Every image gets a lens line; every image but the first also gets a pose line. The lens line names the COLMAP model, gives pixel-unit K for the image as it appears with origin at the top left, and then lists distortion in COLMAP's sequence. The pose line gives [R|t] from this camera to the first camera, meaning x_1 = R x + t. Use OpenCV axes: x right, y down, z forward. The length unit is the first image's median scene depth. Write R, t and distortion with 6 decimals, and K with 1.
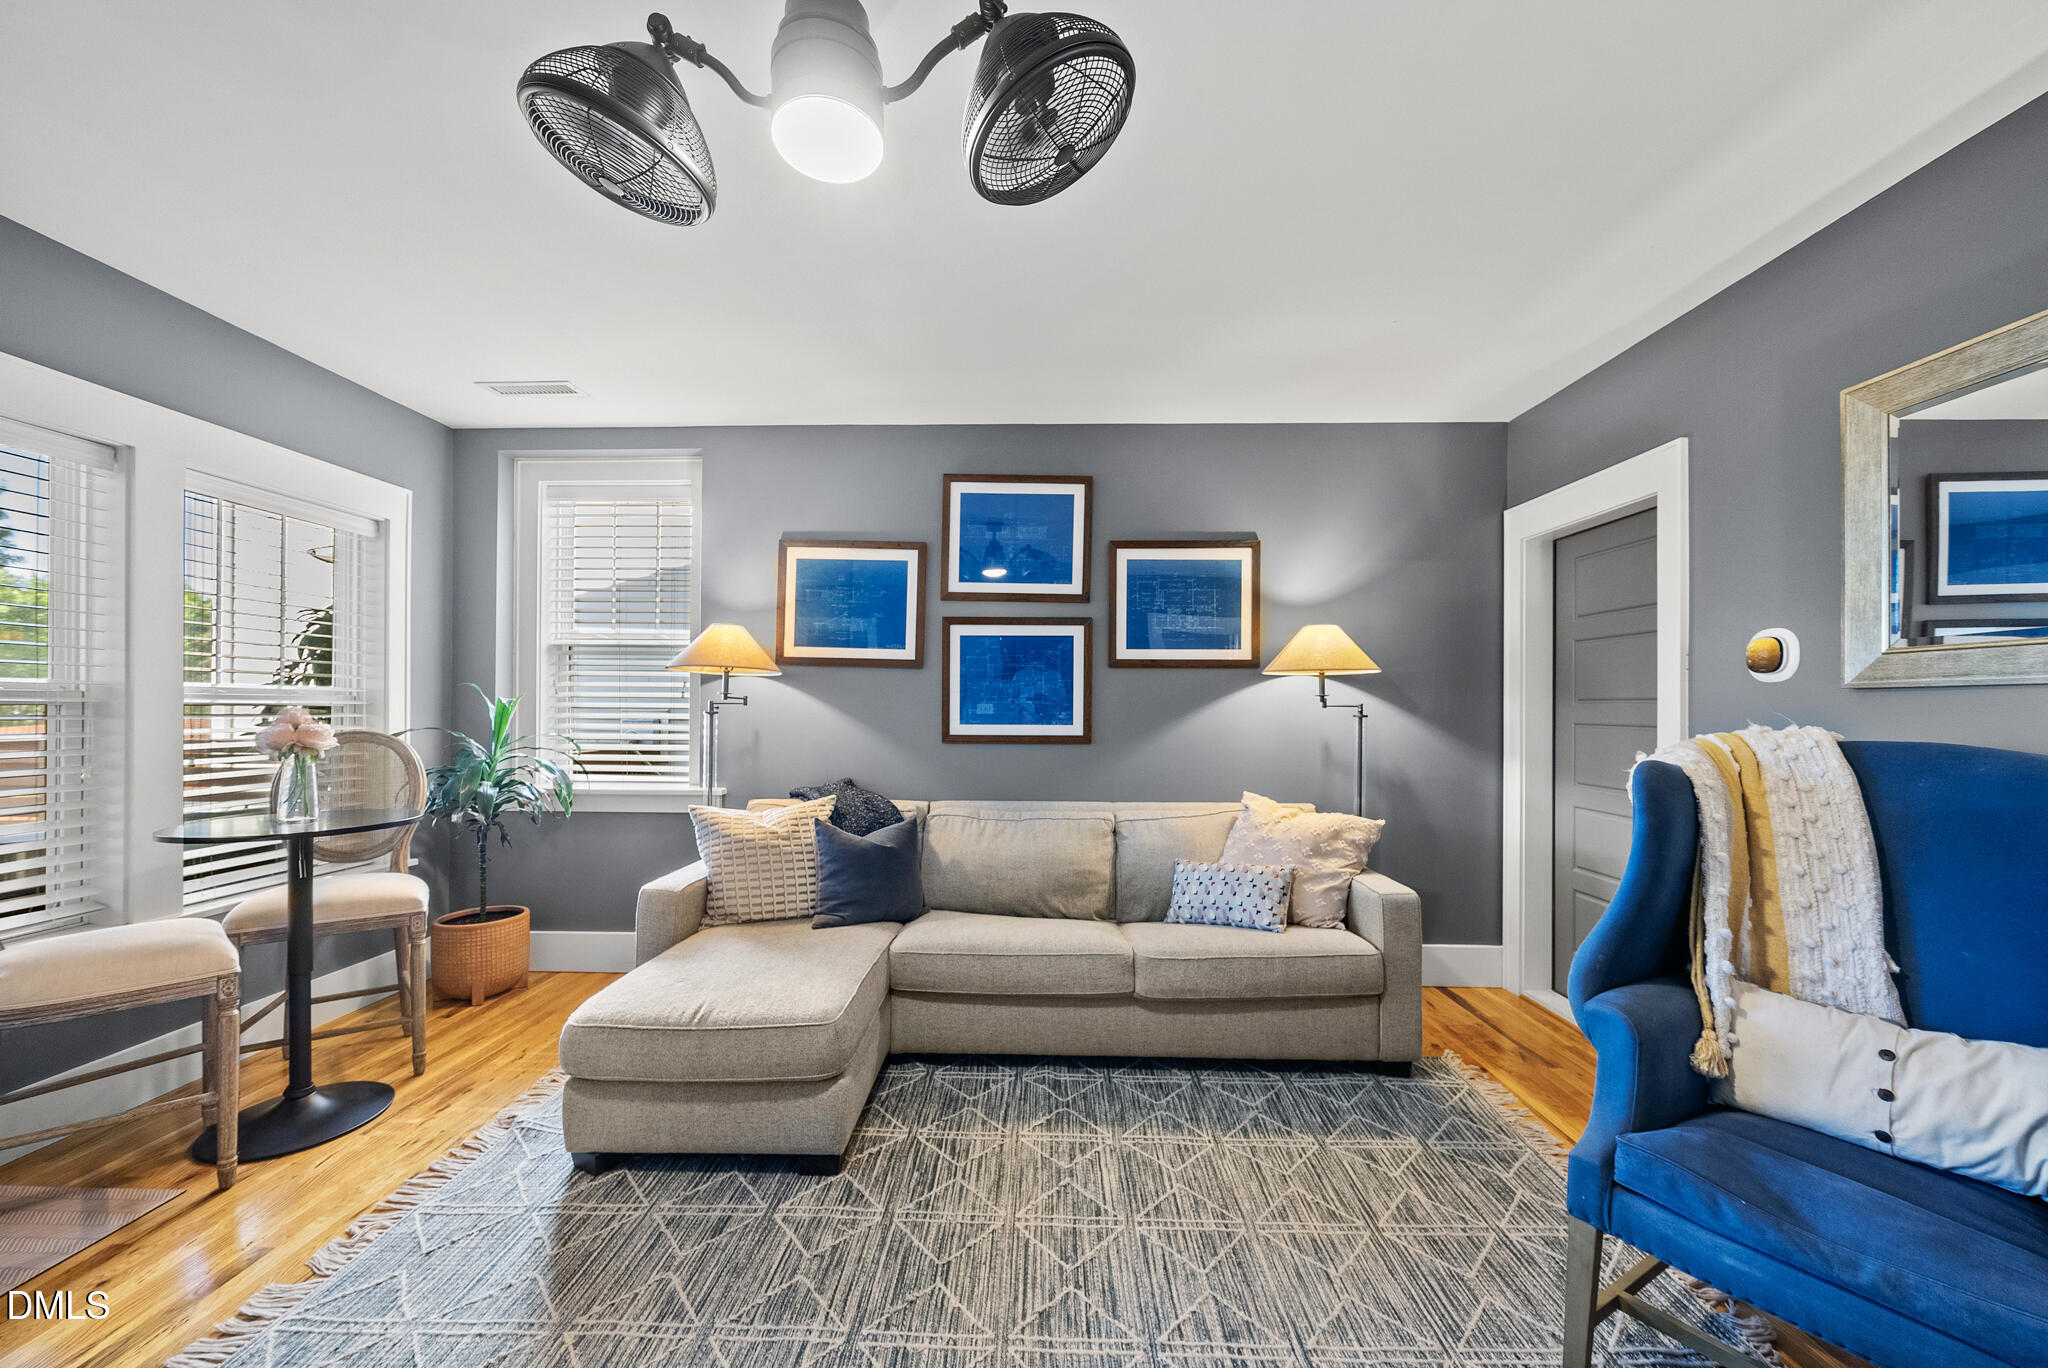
lens RADIAL K [[746.9, 0, 1021.1], [0, 746.9, 707.4], [0, 0, 1]] dist [-0.003069, -0.000182]
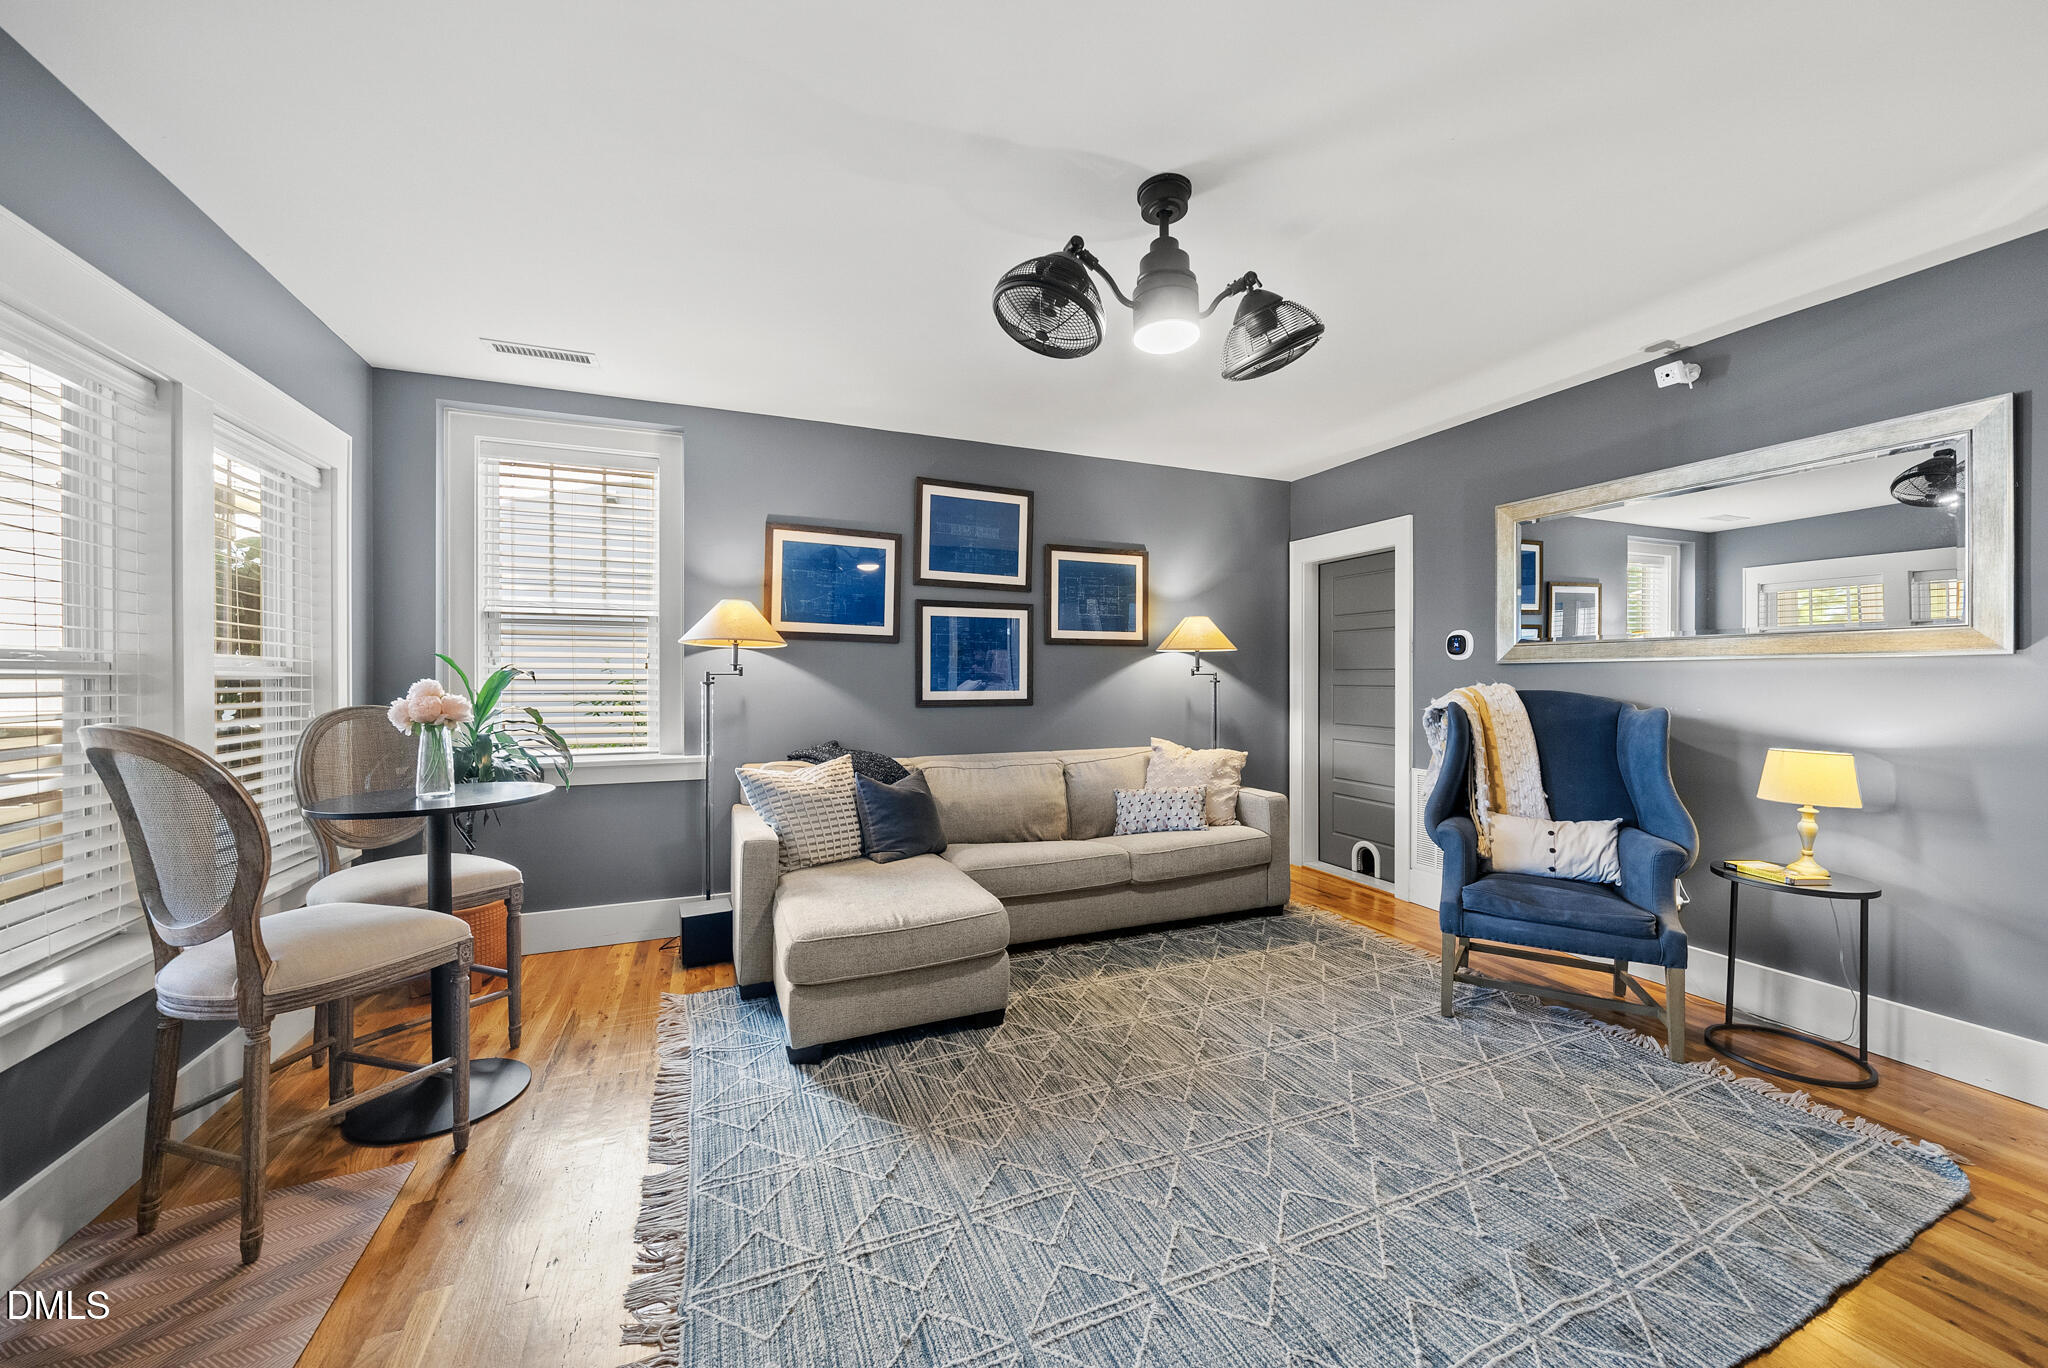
lens RADIAL K [[752.1, 0, 1024.0], [0, 752.1, 684.0], [0, 0, 1]] dist [-0.001265, -0.000072]
pose [[0.912116, -0.009323, 0.409827, -0.514910], [0.005508, 0.999930, 0.010487, -0.000378], [-0.409896, -0.007308, 0.912103, -0.168218]]
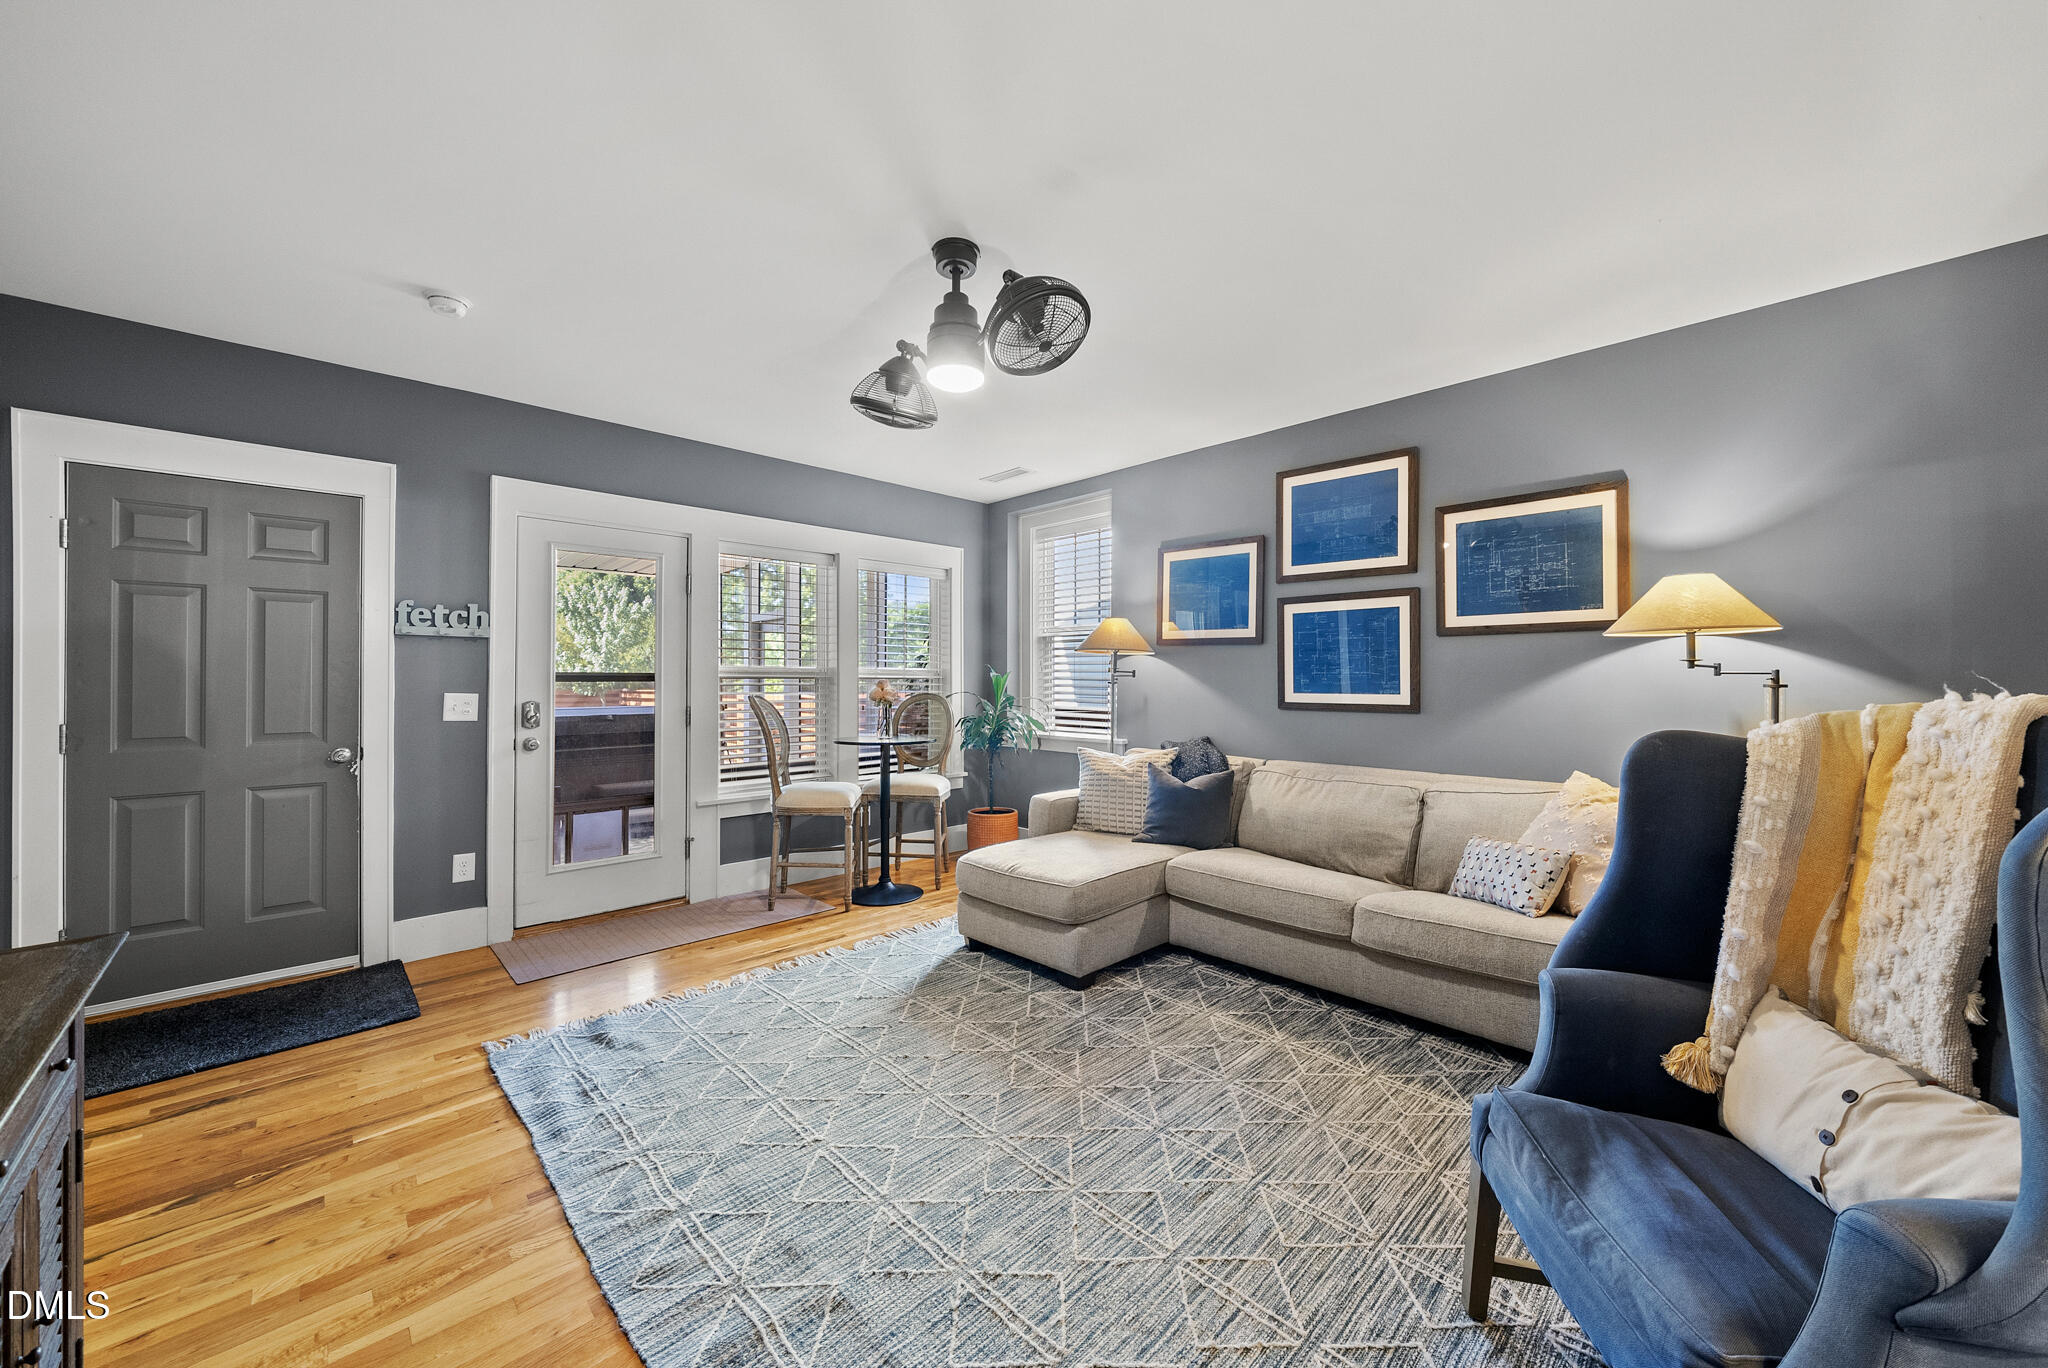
lens RADIAL K [[747.9, 0, 1027.1], [0, 747.9, 675.2], [0, 0, 1]] dist [-0.000323, 0.000022]
pose [[0.716053, -0.008686, -0.697992, 0.492729], [0.003740, 0.999956, -0.008607, 0.005024], [0.698036, 0.003552, 0.716054, -0.096962]]
